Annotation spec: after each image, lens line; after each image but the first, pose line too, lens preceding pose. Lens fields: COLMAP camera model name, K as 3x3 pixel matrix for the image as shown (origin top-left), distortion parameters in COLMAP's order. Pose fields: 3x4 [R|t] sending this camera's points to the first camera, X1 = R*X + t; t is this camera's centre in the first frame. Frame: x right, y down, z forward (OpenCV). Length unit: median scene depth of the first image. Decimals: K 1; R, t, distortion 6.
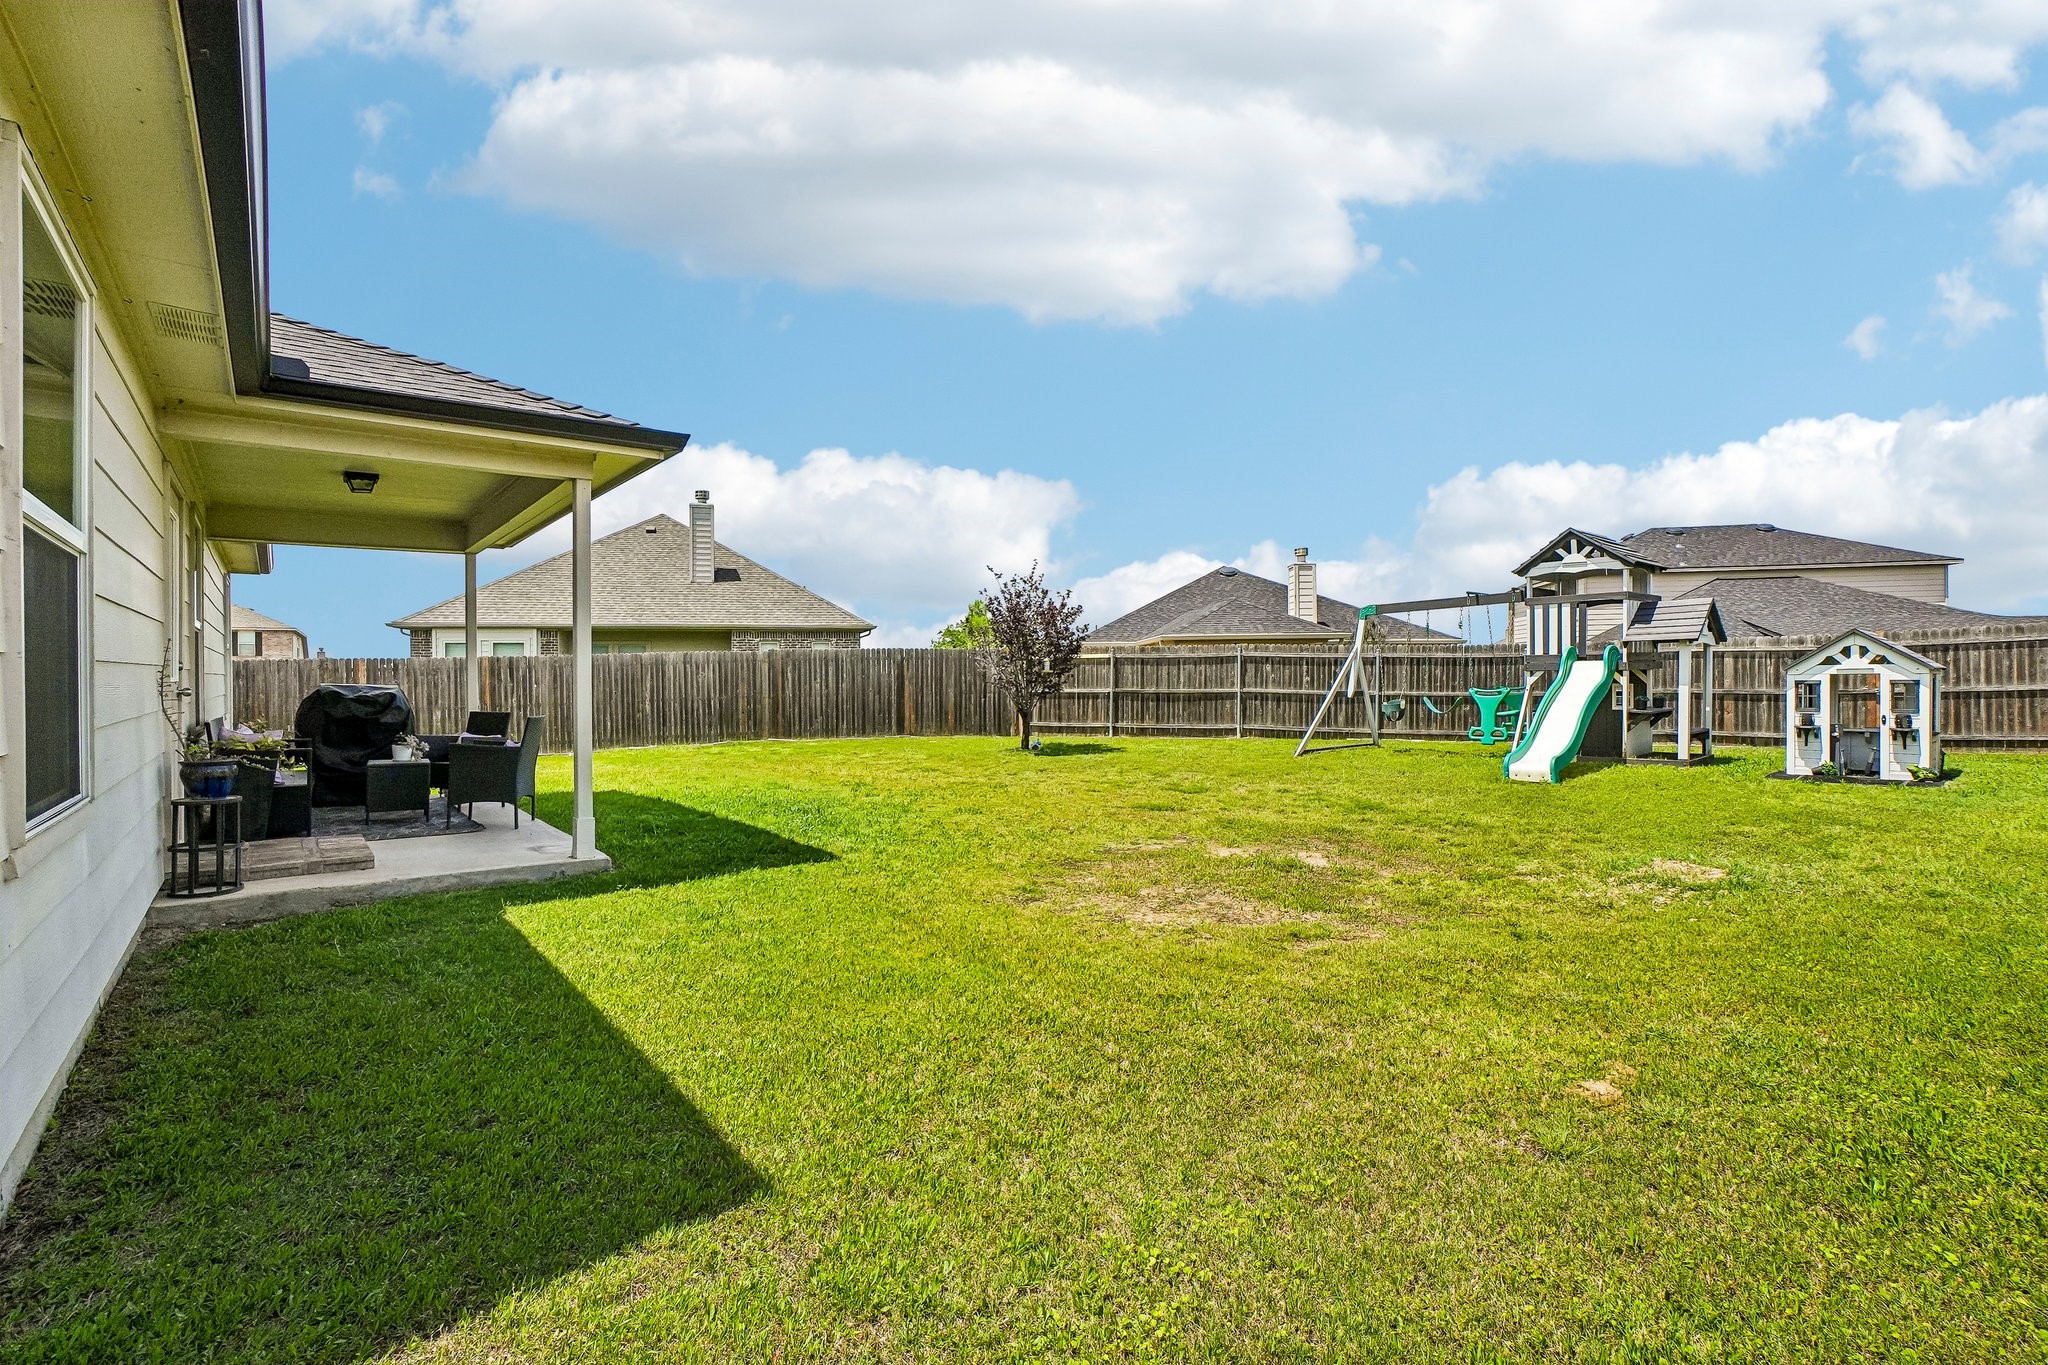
lens RADIAL K [[901.6, 0, 988.7], [0, 901.6, 672.3], [0, 0, 1]] dist [-0.031725, 0.000208]
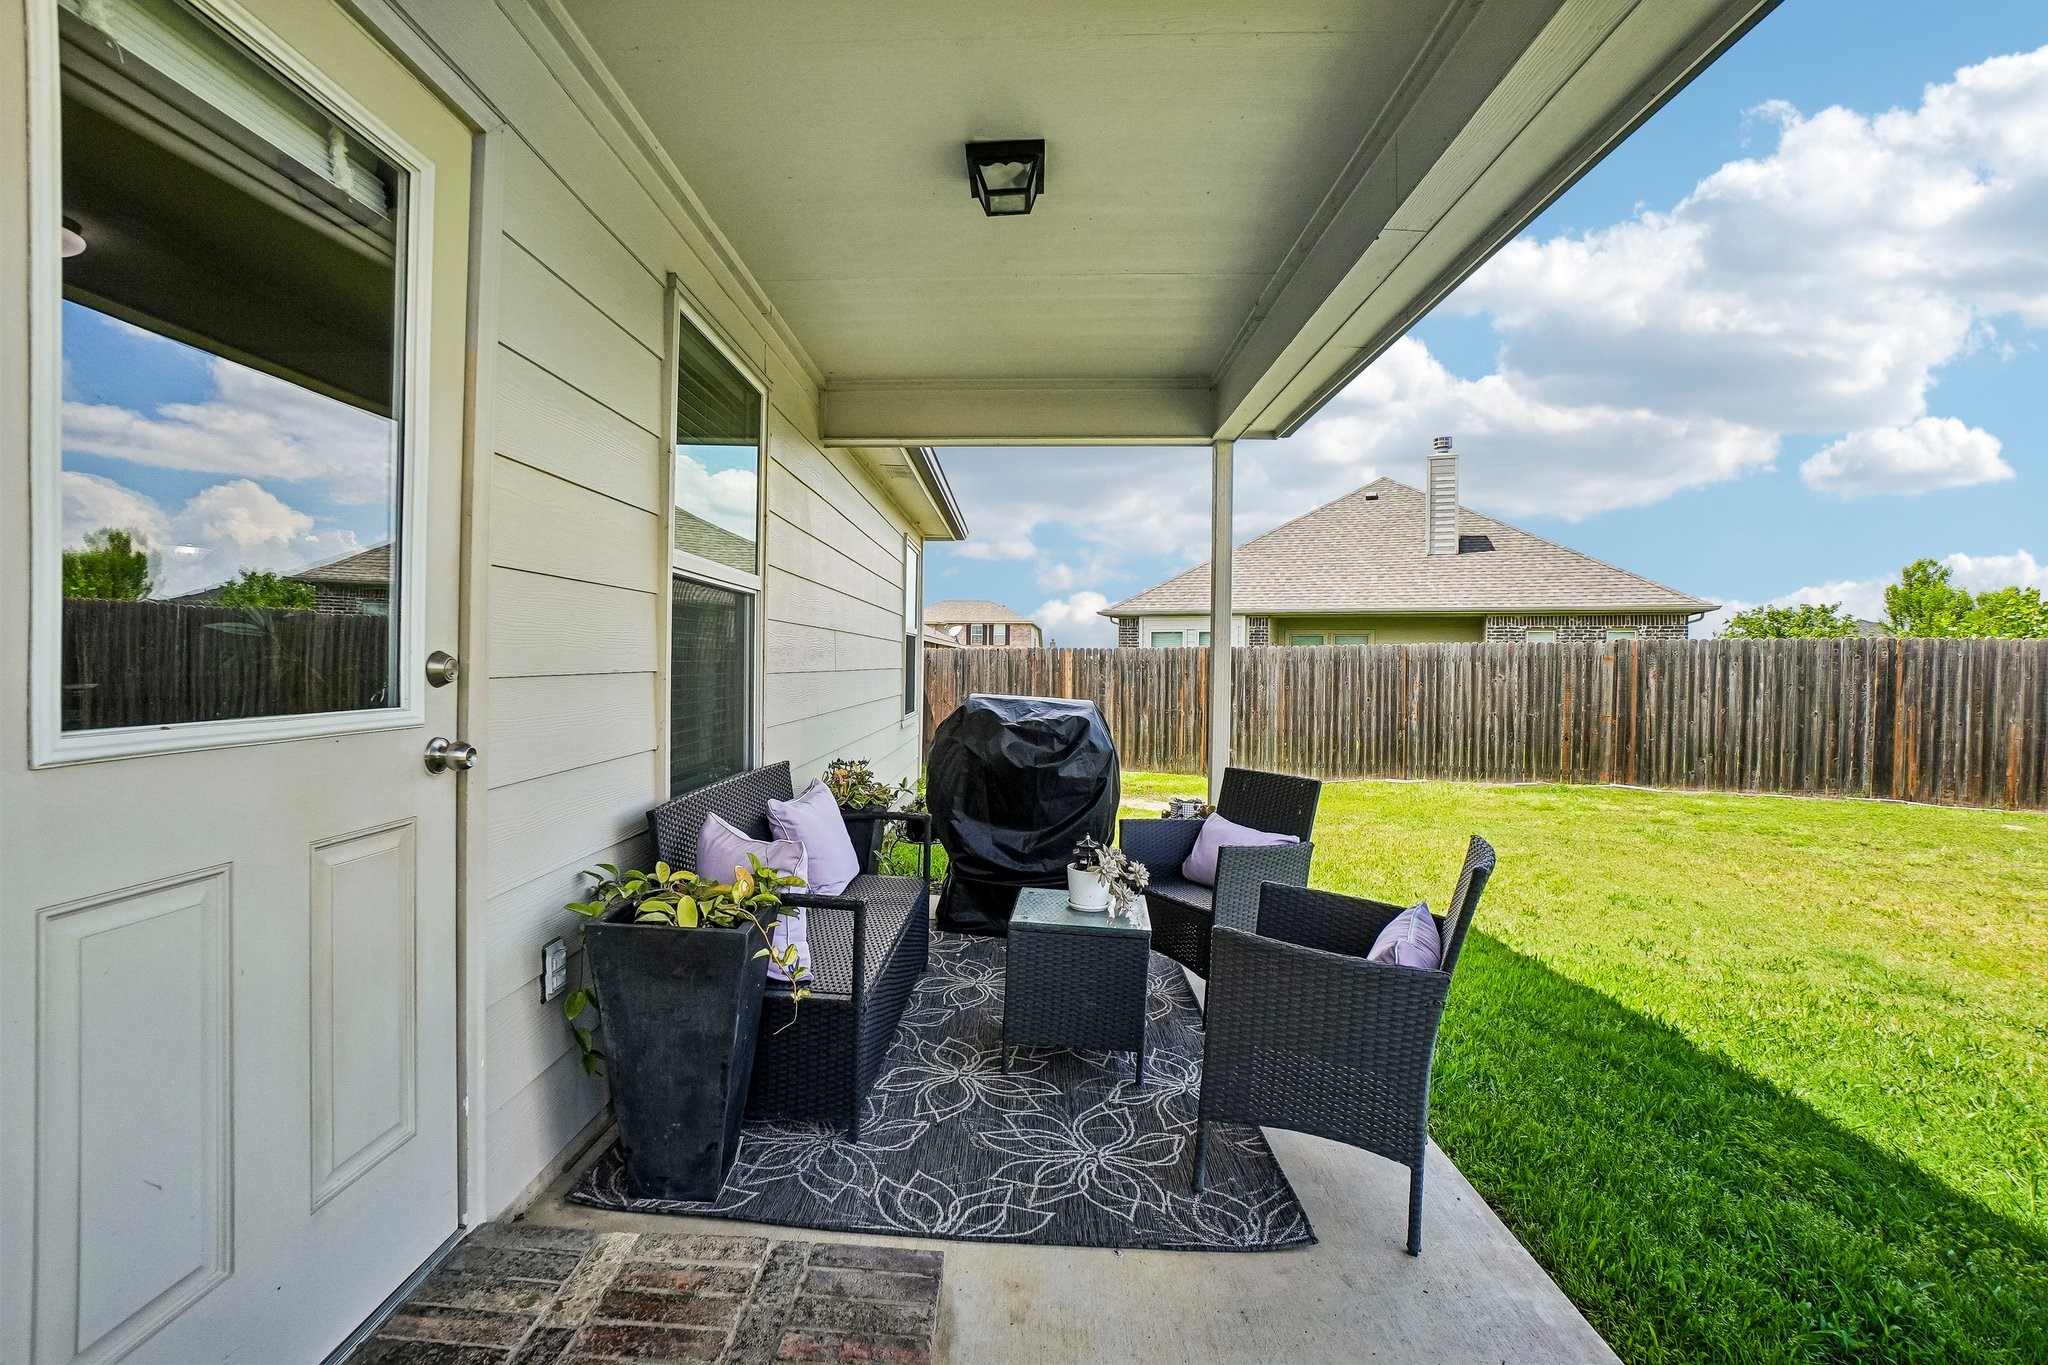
lens RADIAL K [[901.6, 0, 988.7], [0, 901.6, 672.3], [0, 0, 1]] dist [-0.031725, 0.000208]
pose [[0.751564, 0.025437, -0.659170, -0.159042], [-0.019591, 0.999676, 0.016240, -0.004206], [0.659369, 0.000708, 0.751819, 0.246661]]
